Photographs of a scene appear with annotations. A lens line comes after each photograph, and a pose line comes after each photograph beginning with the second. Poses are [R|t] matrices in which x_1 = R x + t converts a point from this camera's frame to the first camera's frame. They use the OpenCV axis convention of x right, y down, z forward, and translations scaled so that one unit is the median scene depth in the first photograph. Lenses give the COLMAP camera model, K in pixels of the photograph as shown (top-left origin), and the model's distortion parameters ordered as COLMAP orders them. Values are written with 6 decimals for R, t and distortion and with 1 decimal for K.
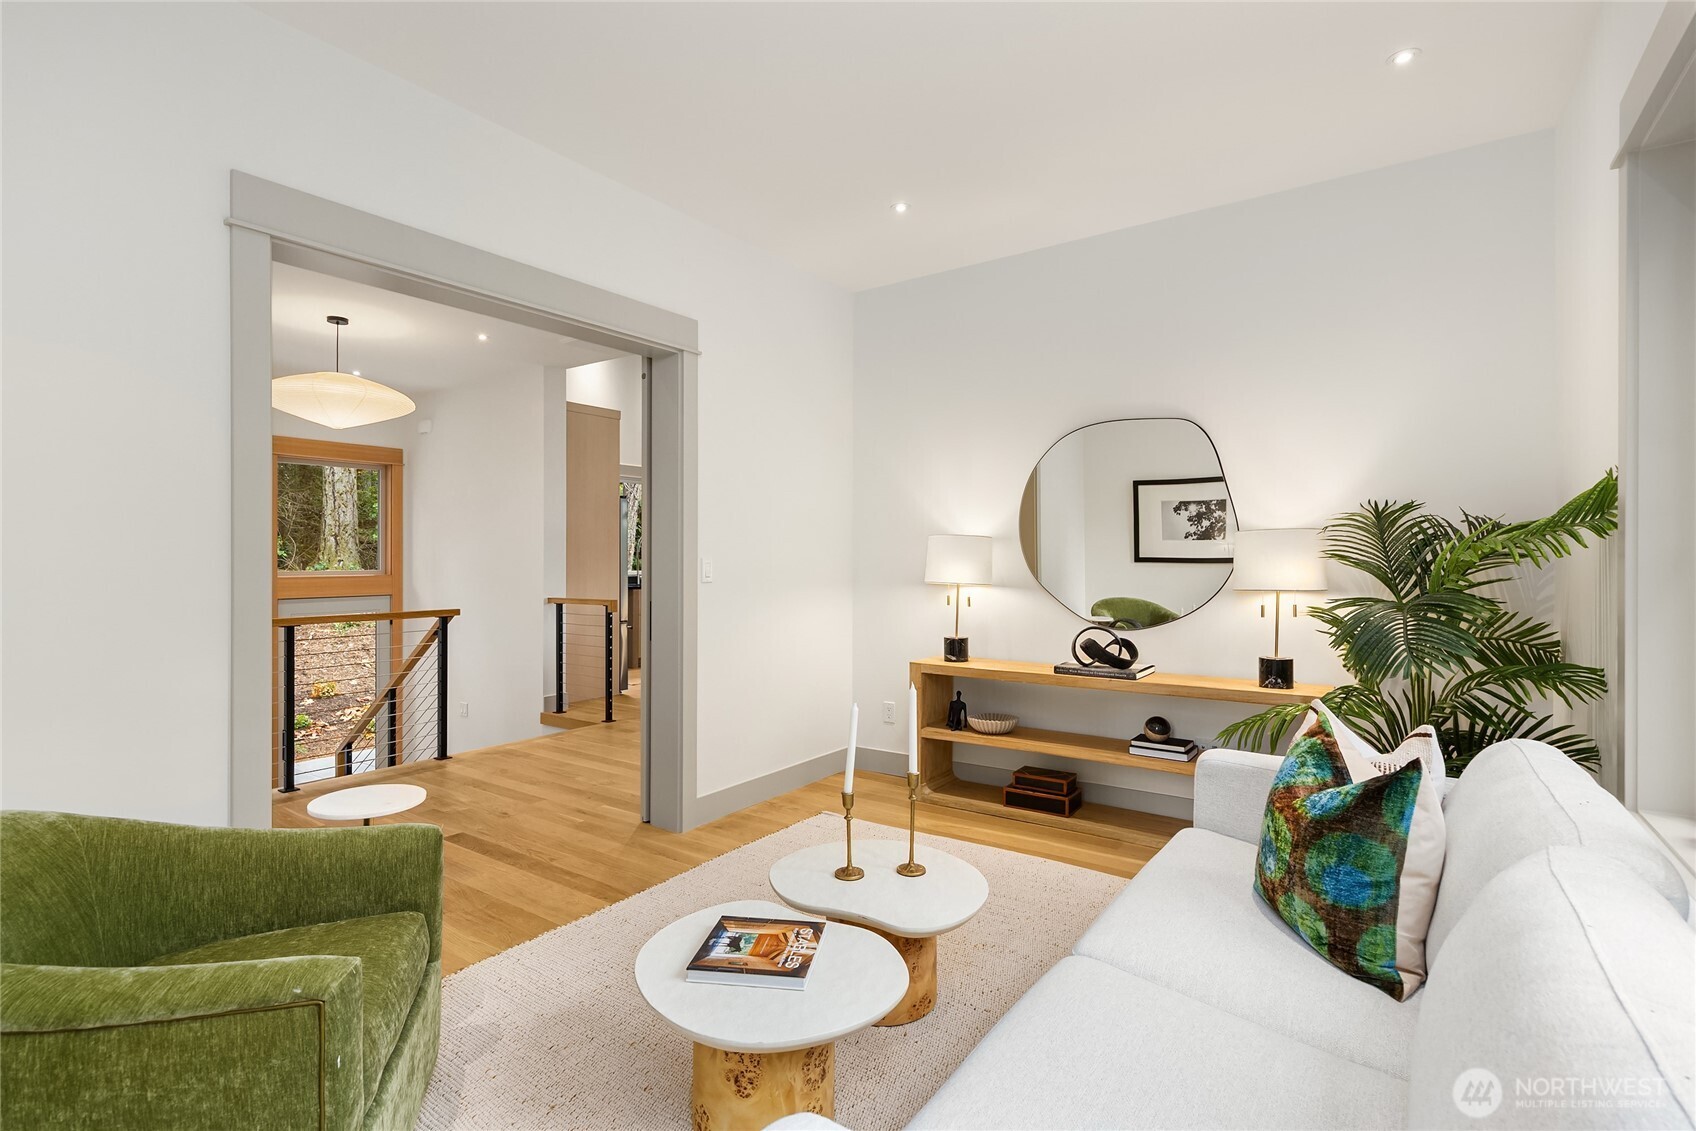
lens RADIAL K [[805.7, 0, 850.7], [0, 805.7, 556.2], [0, 0, 1]] dist [-0.001203, -0.000135]
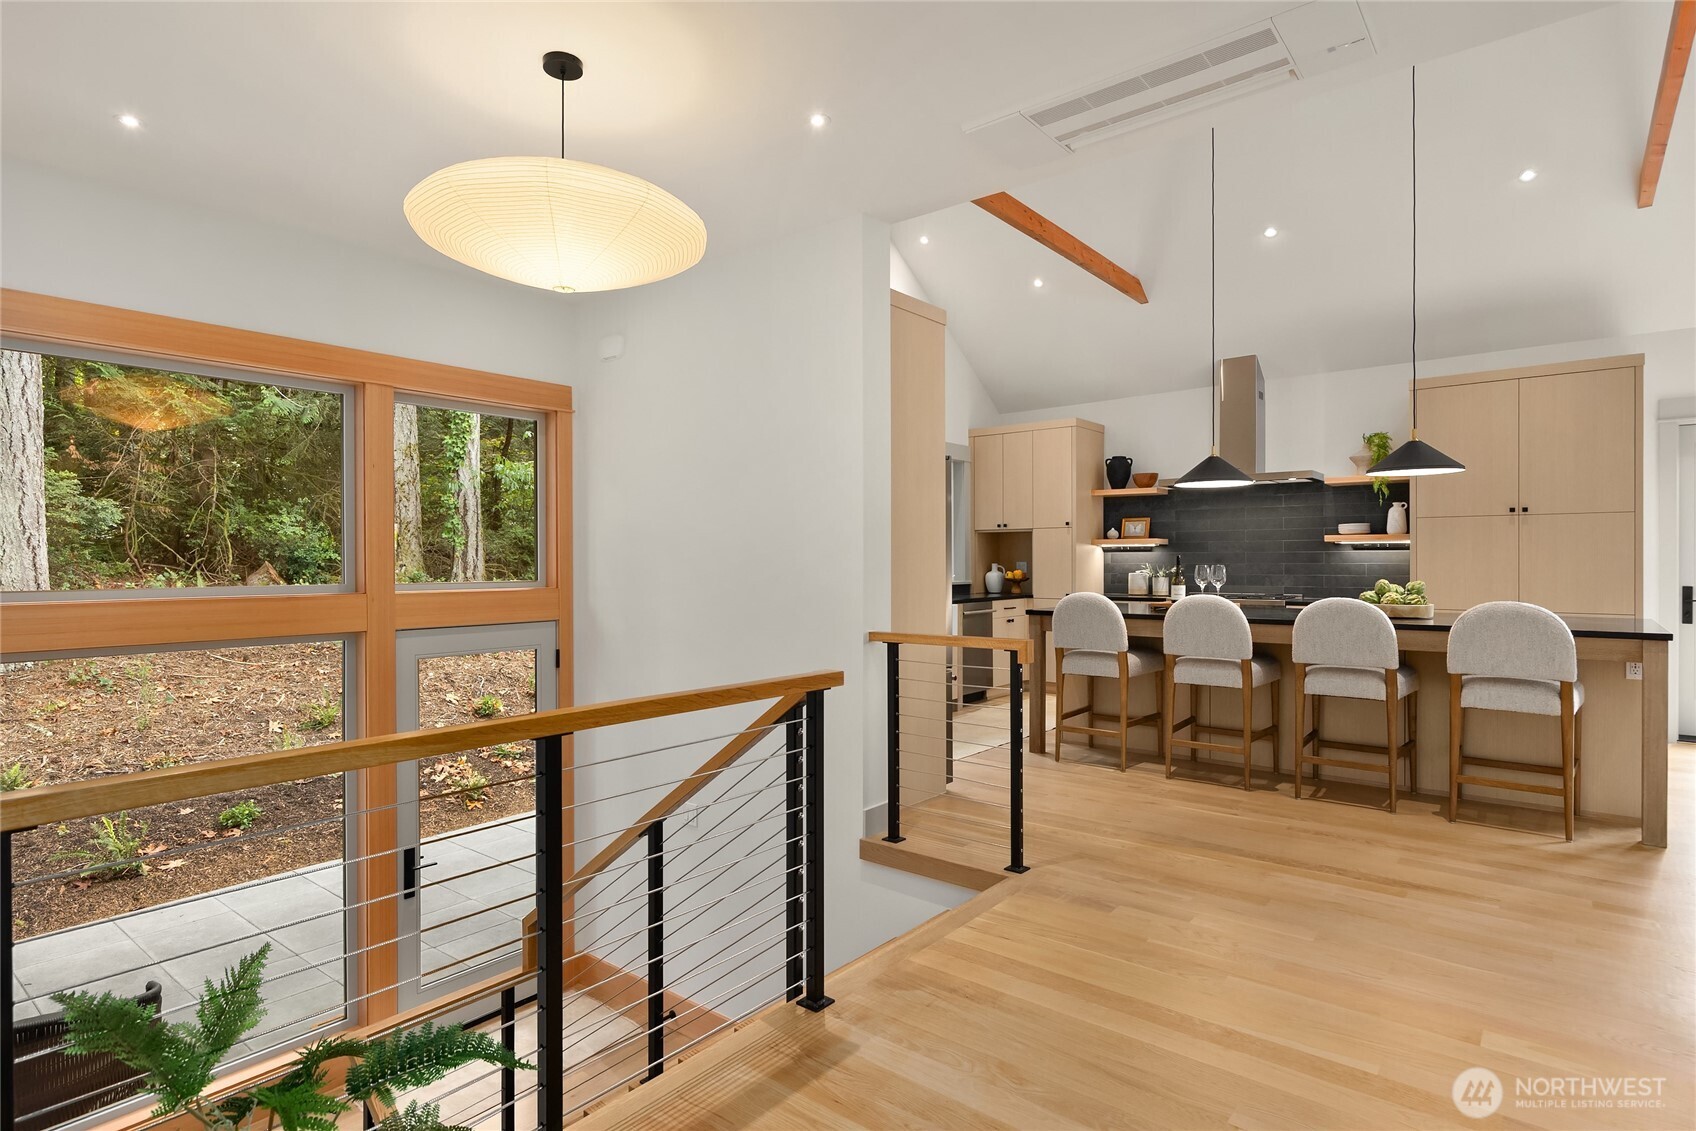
lens RADIAL K [[897.4, 0, 846.7], [0, 897.4, 567.8], [0, 0, 1]] dist [0.003555, 0.000119]
pose [[0.996774, -0.001584, -0.080241, -0.343734], [0.002313, 0.999957, 0.008986, 0.001774], [0.080223, -0.009142, 0.996735, 0.384887]]
